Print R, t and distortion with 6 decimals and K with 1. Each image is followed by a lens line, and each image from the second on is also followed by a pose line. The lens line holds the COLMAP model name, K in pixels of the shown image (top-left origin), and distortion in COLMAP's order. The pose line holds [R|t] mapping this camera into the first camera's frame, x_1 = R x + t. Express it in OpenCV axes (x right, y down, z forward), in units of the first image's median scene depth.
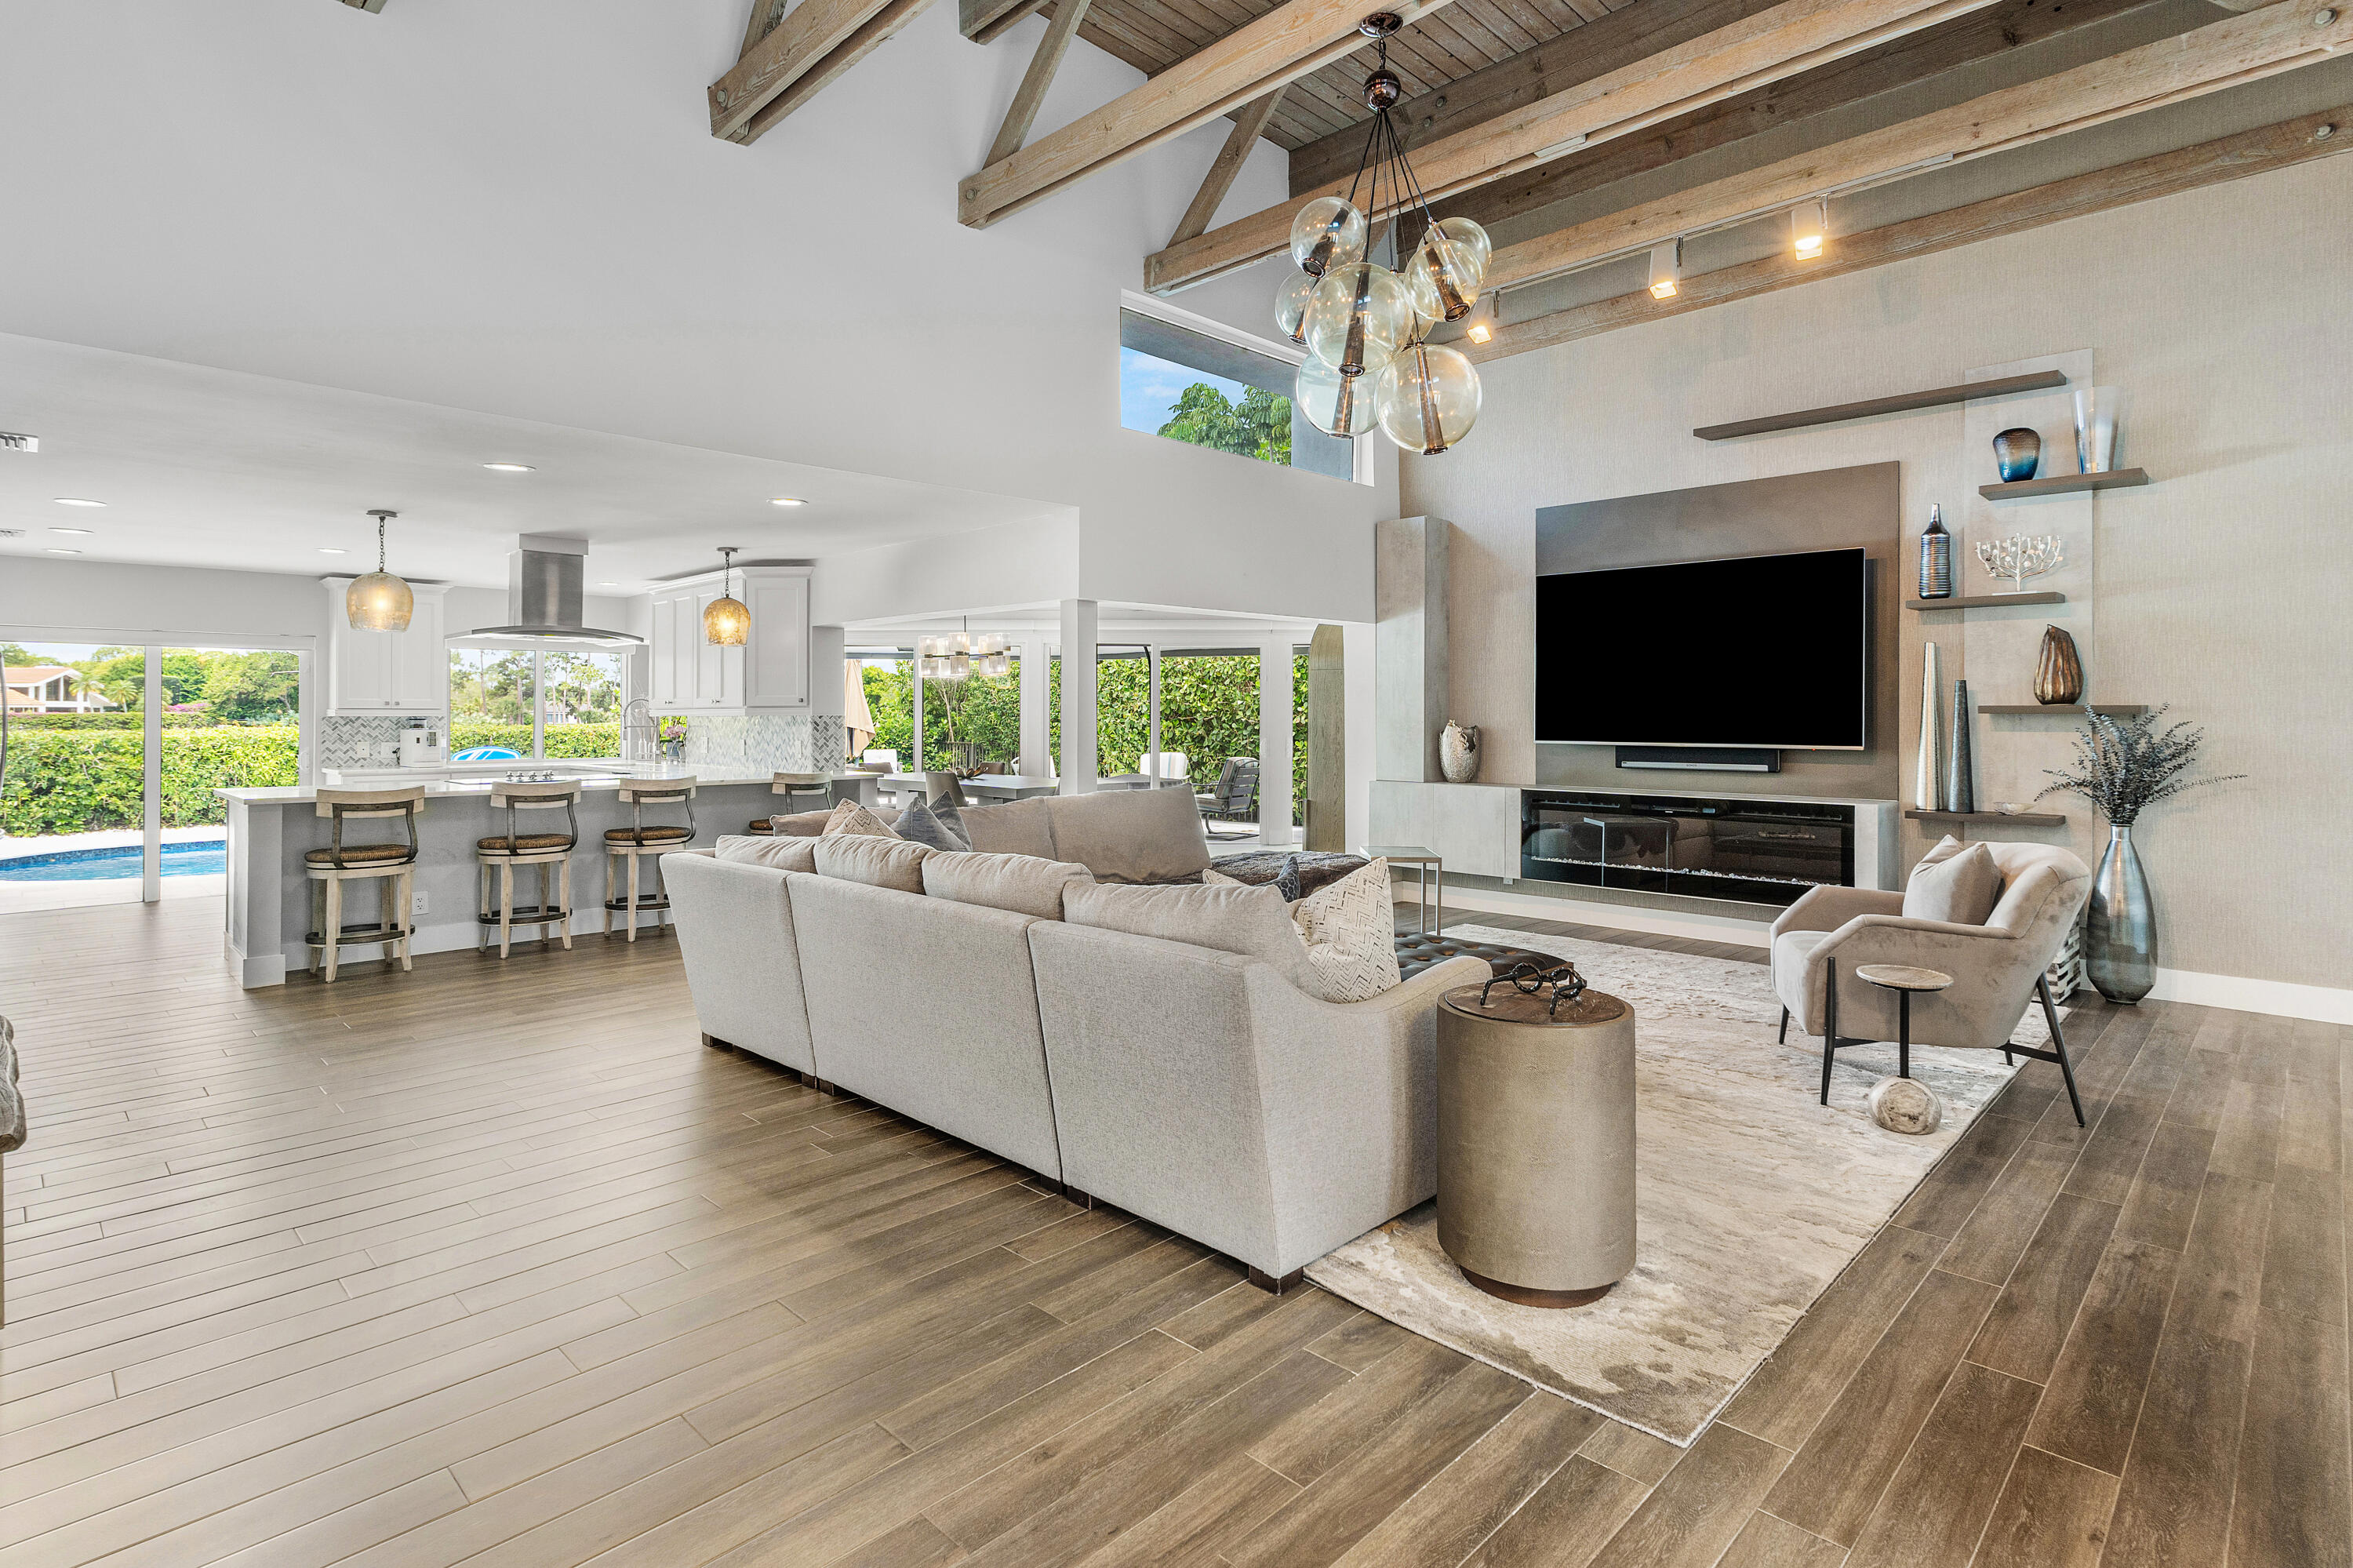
lens RADIAL K [[1157.9, 0, 1191.0], [0, 1157.9, 724.1], [0, 0, 1]] dist [0.001982, 0.000068]
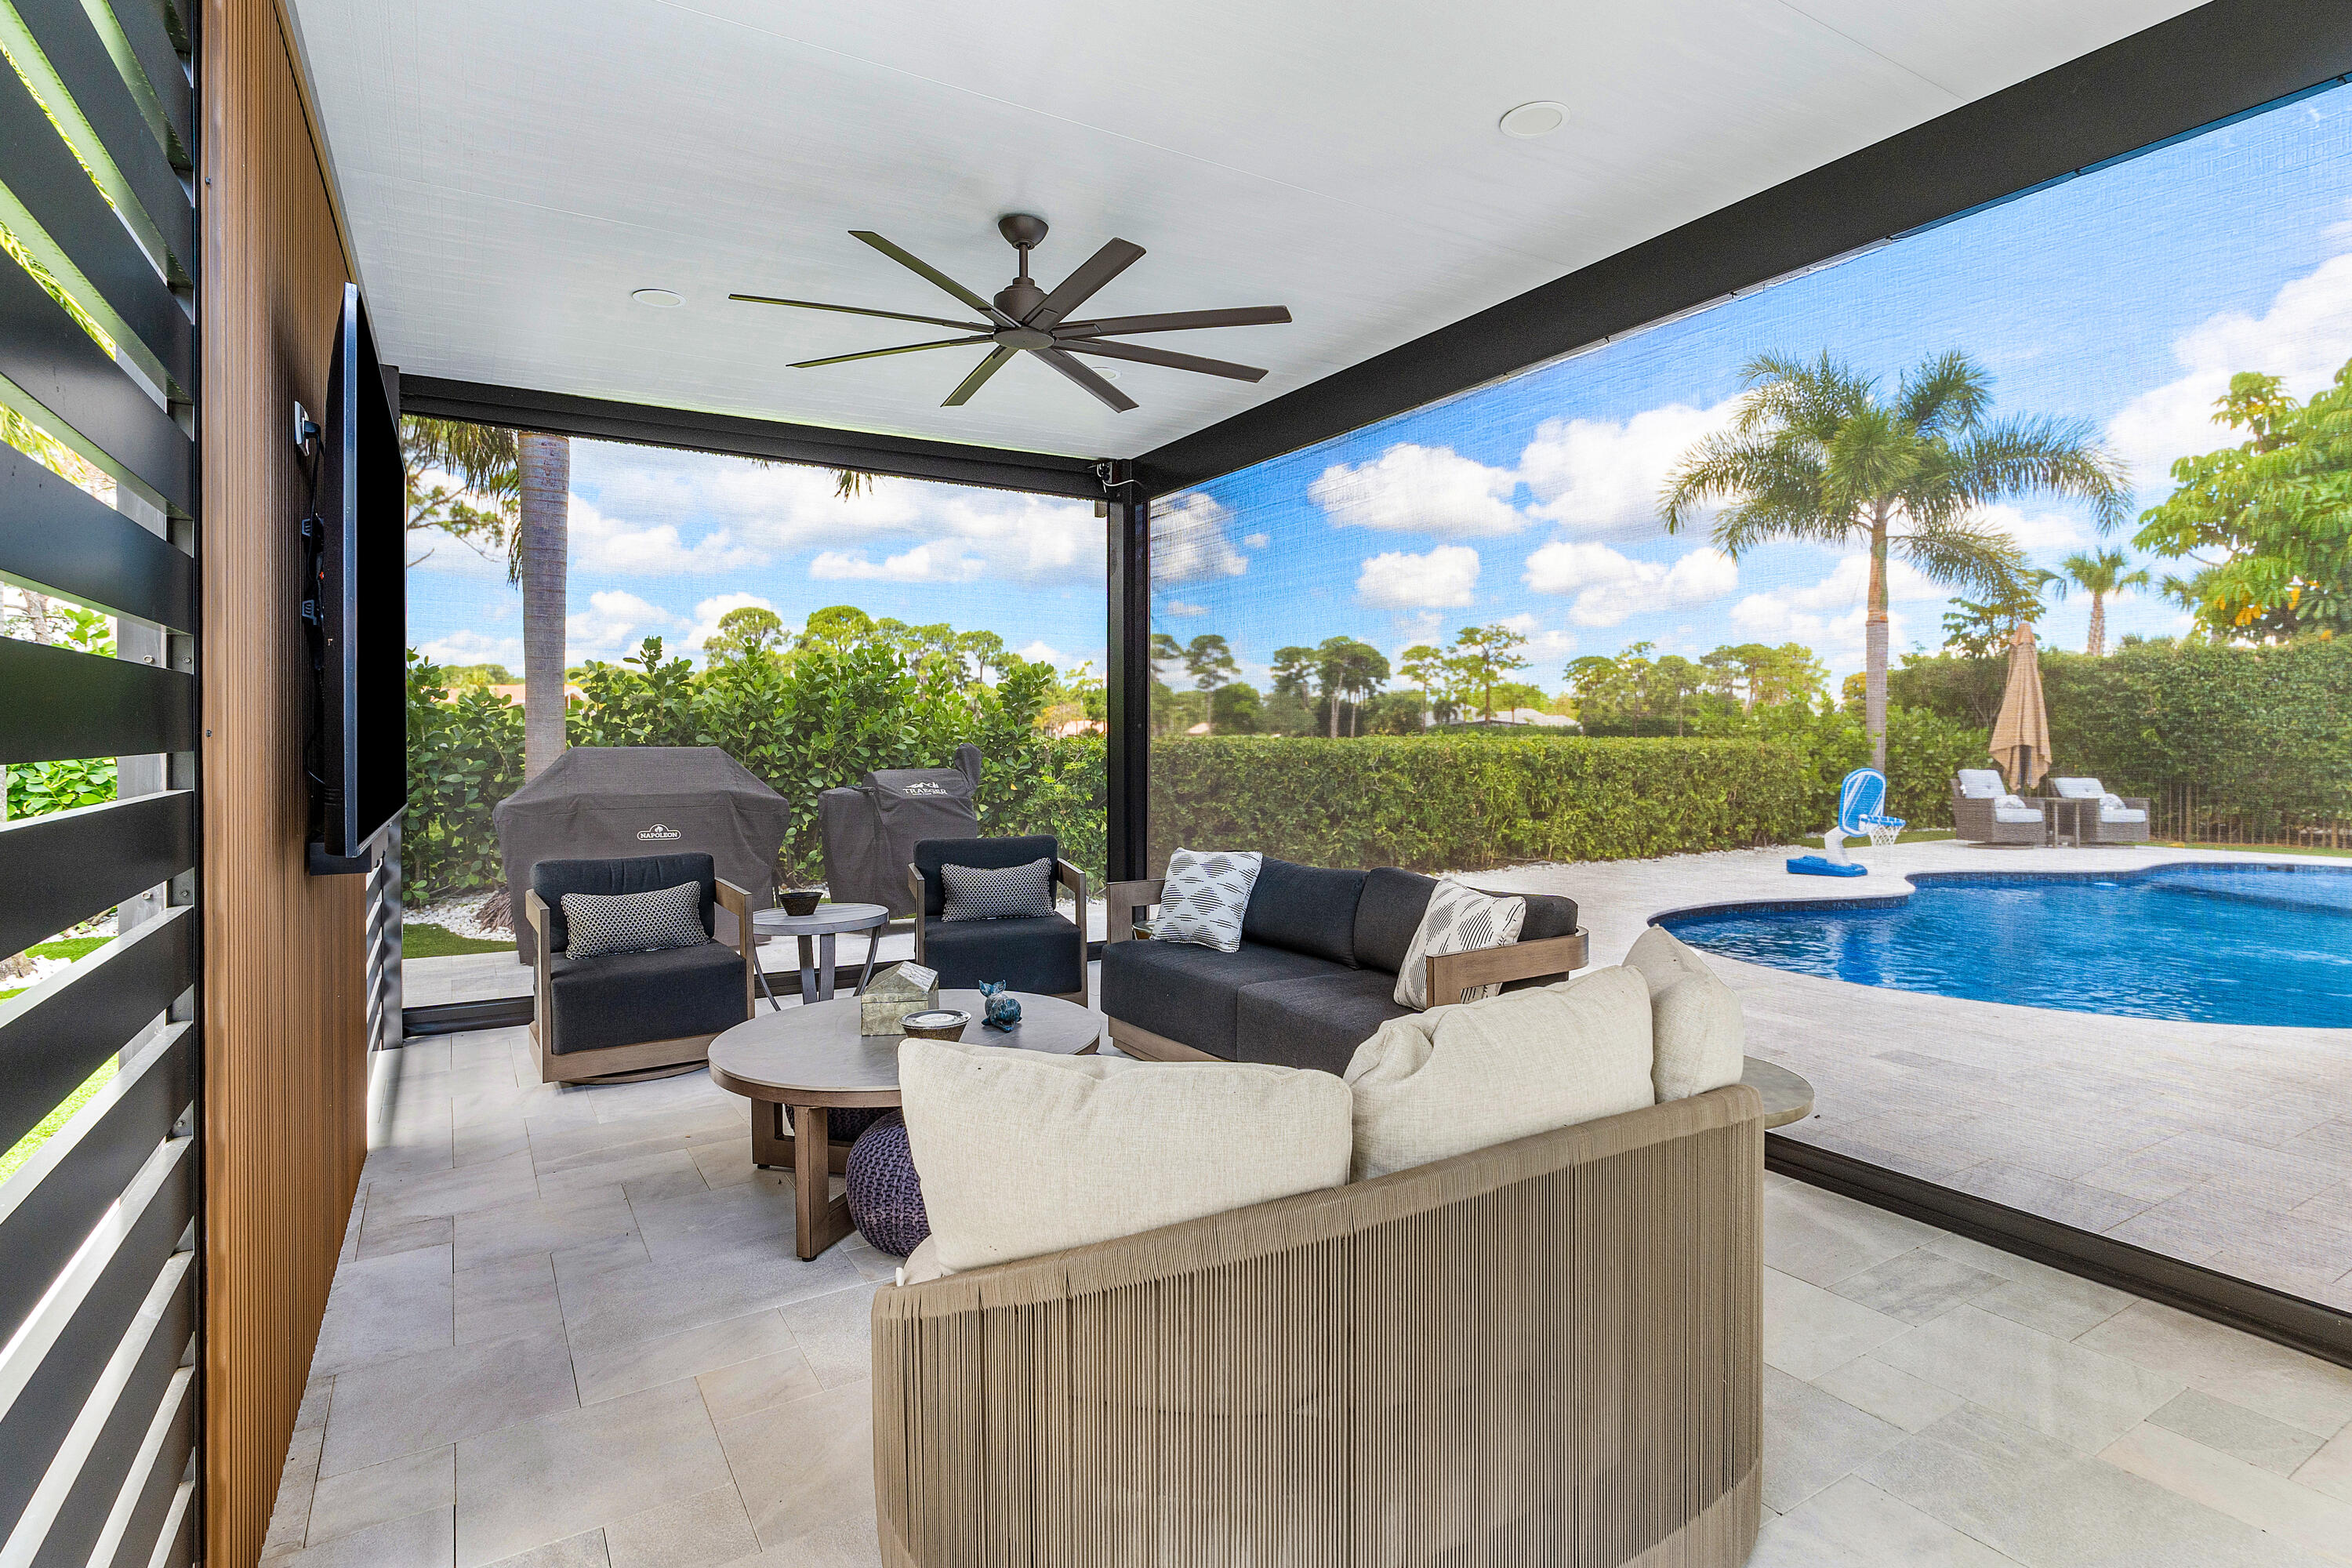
lens RADIAL K [[1186.9, 0, 1195.2], [0, 1186.9, 739.2], [0, 0, 1]] dist [-0.000043, 0.000467]
pose [[0.969740, 0.009027, -0.243973, -0.892540], [-0.010214, 0.999941, -0.003601, 0.009941], [0.243926, 0.005984, 0.969775, 0.249856]]
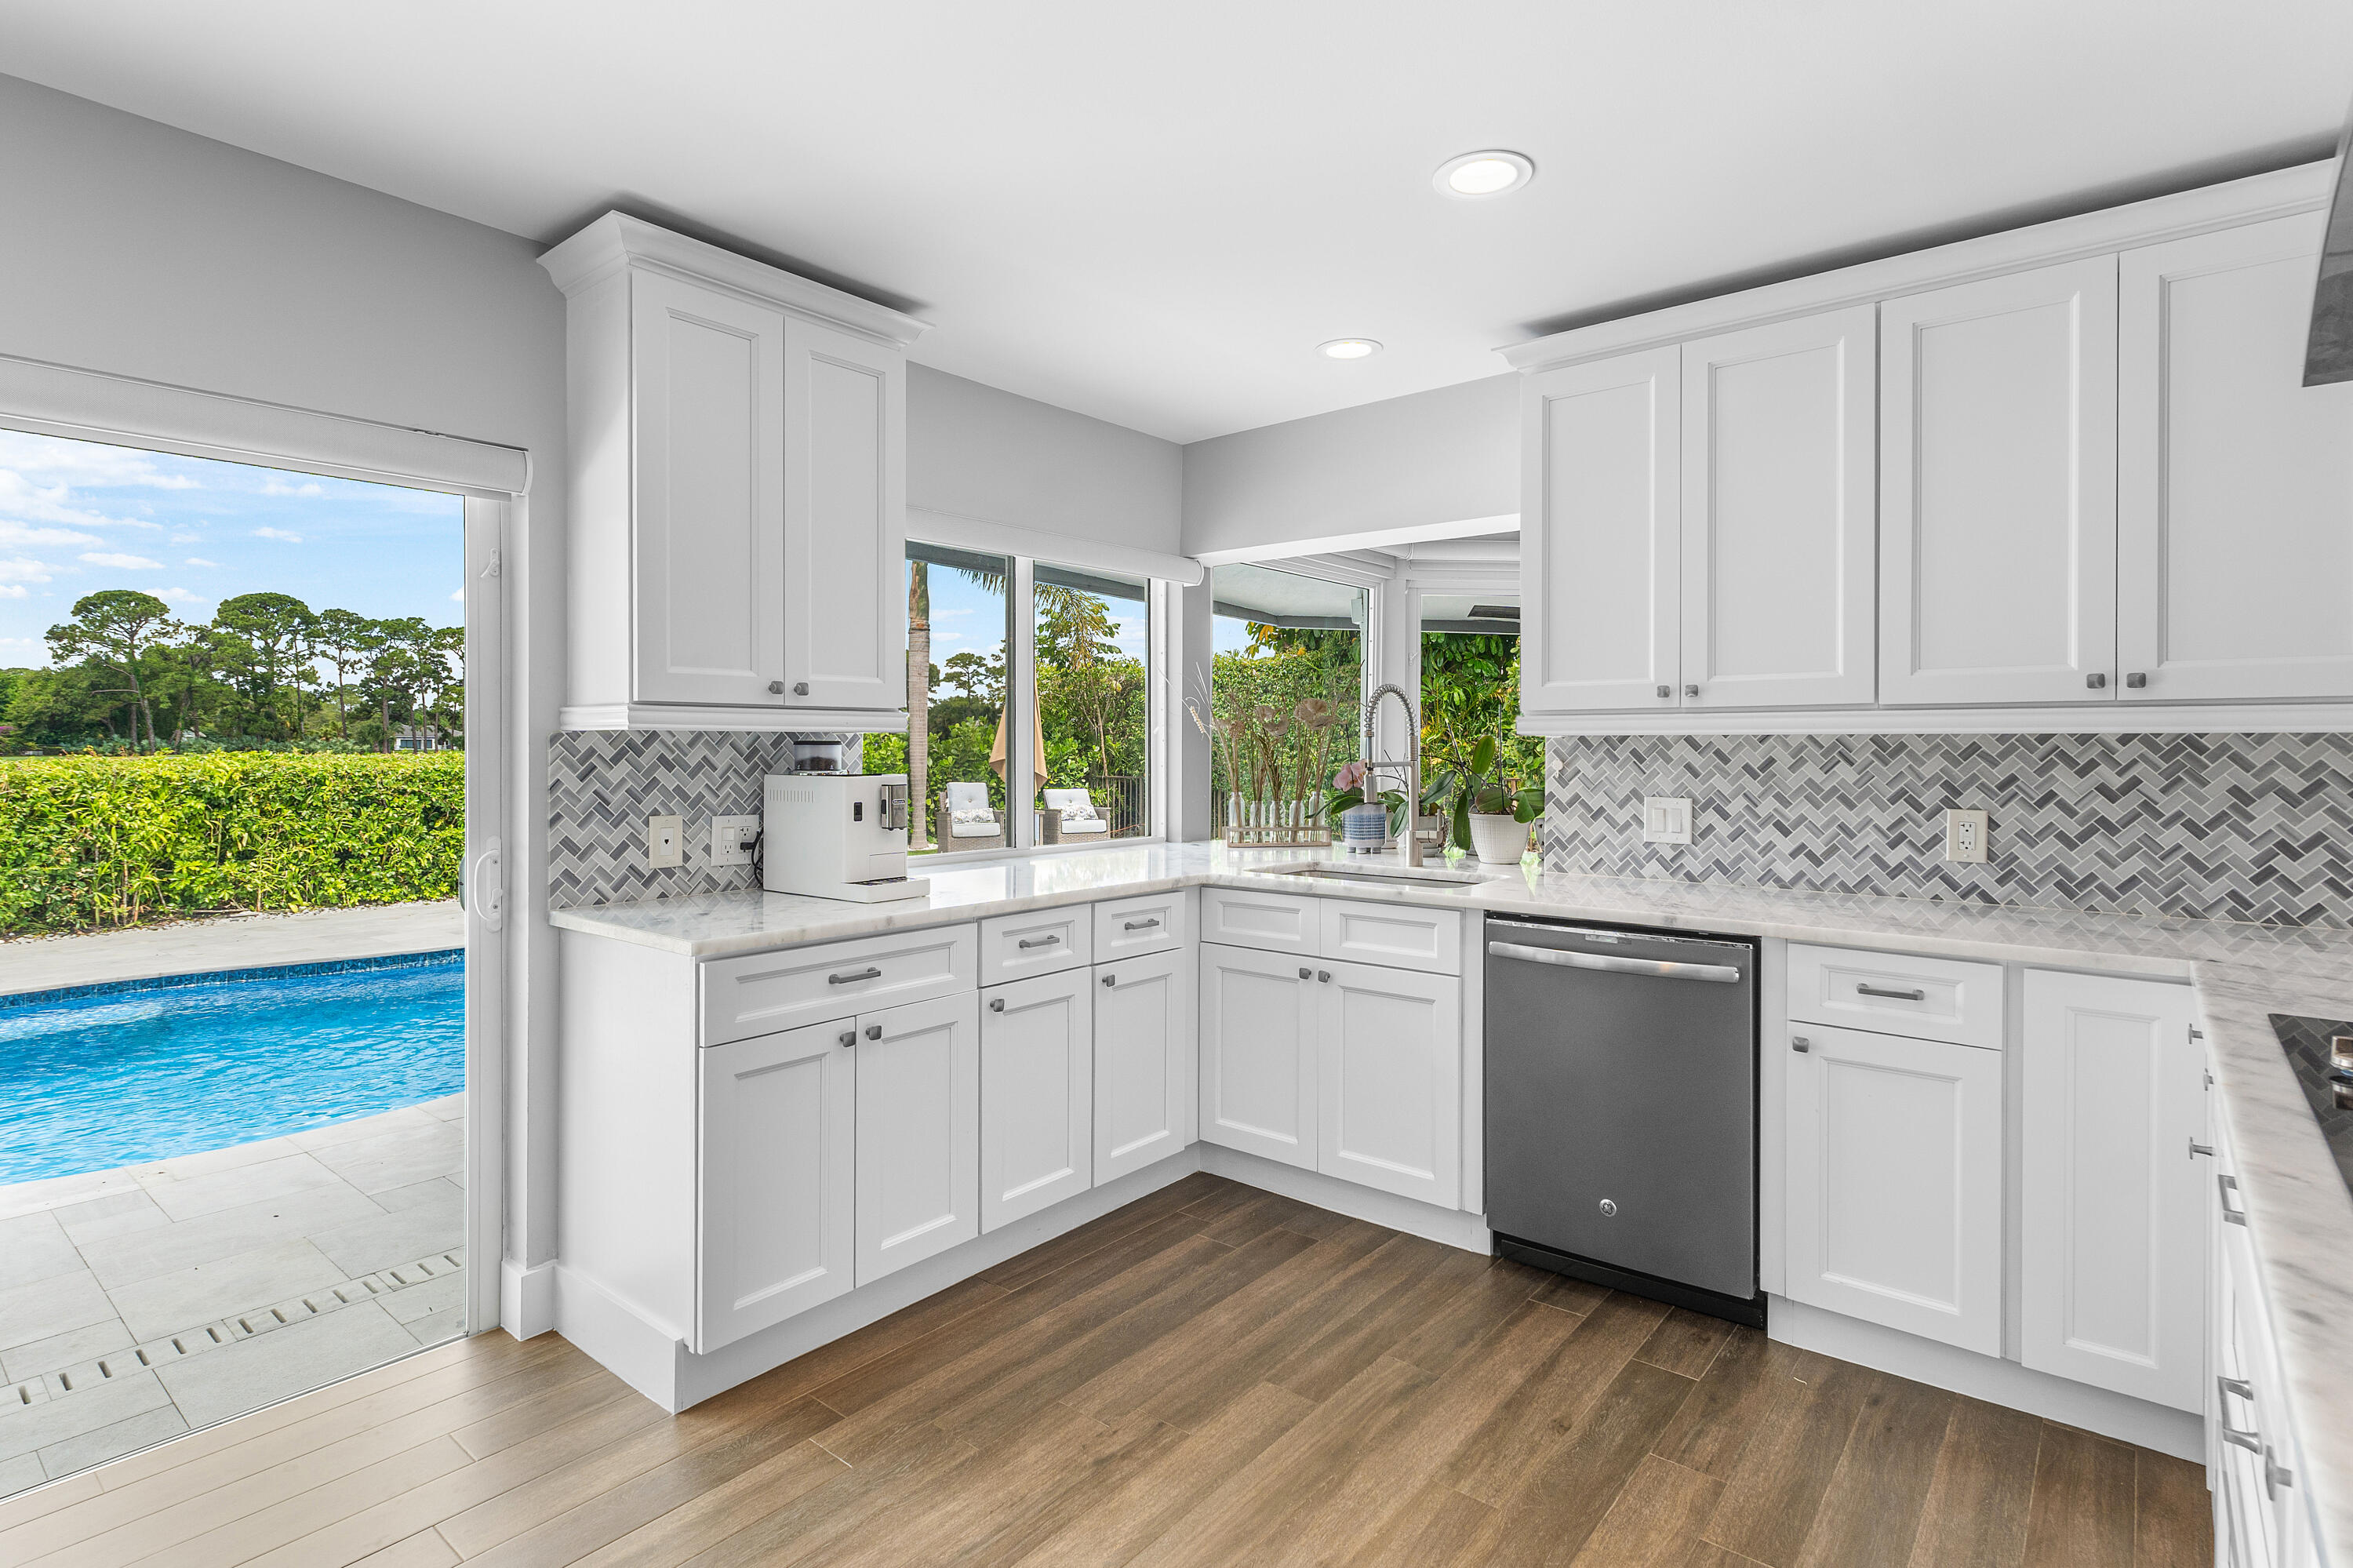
lens RADIAL K [[1163.5, 0, 1180.3], [0, 1163.5, 748.6], [0, 0, 1]] dist [0.003198, 0.001007]
pose [[0.996550, 0.002071, 0.082972, -0.377191], [-0.001853, 0.999995, -0.002709, -0.001279], [-0.082977, 0.002546, 0.996548, 0.425633]]
